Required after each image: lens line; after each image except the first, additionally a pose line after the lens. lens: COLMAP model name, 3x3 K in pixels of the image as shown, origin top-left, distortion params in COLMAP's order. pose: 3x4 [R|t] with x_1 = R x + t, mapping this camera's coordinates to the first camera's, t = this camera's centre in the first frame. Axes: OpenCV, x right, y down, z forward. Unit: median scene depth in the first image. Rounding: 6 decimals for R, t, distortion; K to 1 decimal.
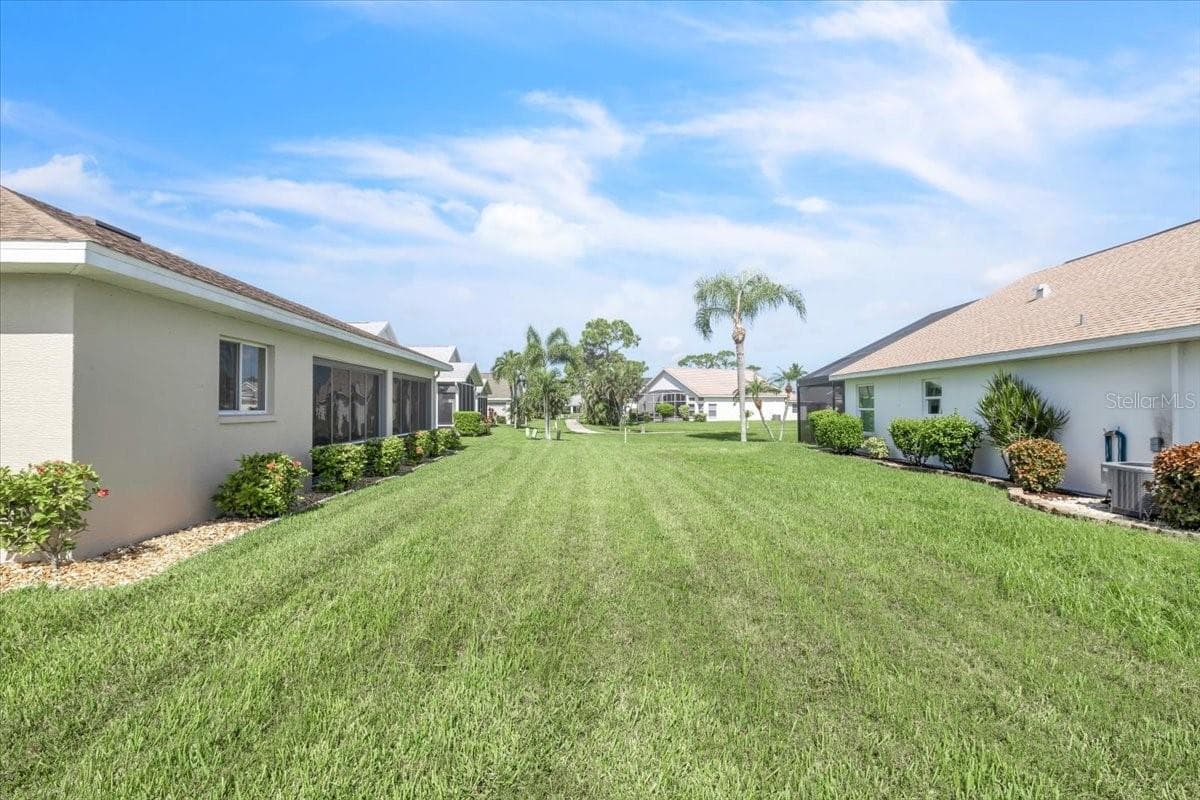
lens RADIAL K [[651.5, 0, 600.0], [0, 651.5, 400.0], [0, 0, 1]] dist [-0.002420, -0.000301]
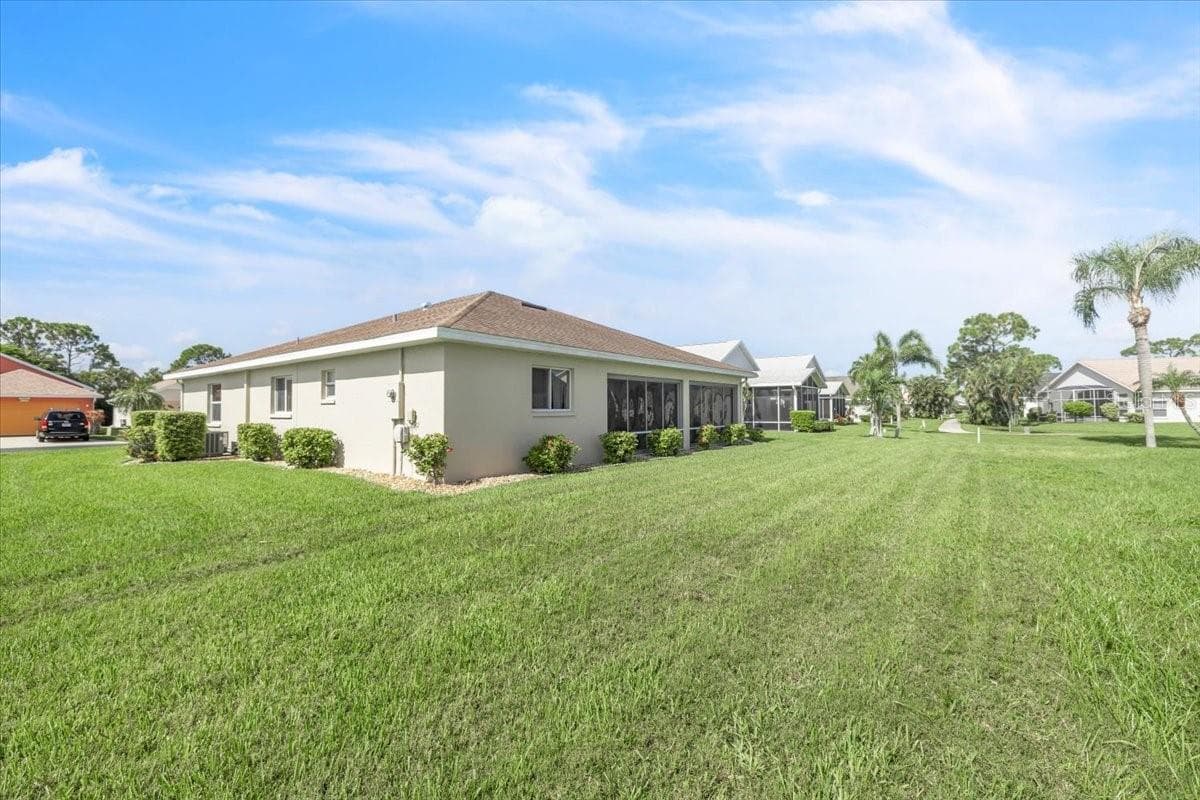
lens RADIAL K [[563.5, 0, 600.0], [0, 563.5, 400.0], [0, 0, 1]] dist [-0.001556, -0.000203]
pose [[0.717289, -0.015463, -0.696604, 0.202614], [0.012593, 0.999878, -0.009229, 0.002872], [0.696662, -0.002153, 0.717396, 0.020436]]
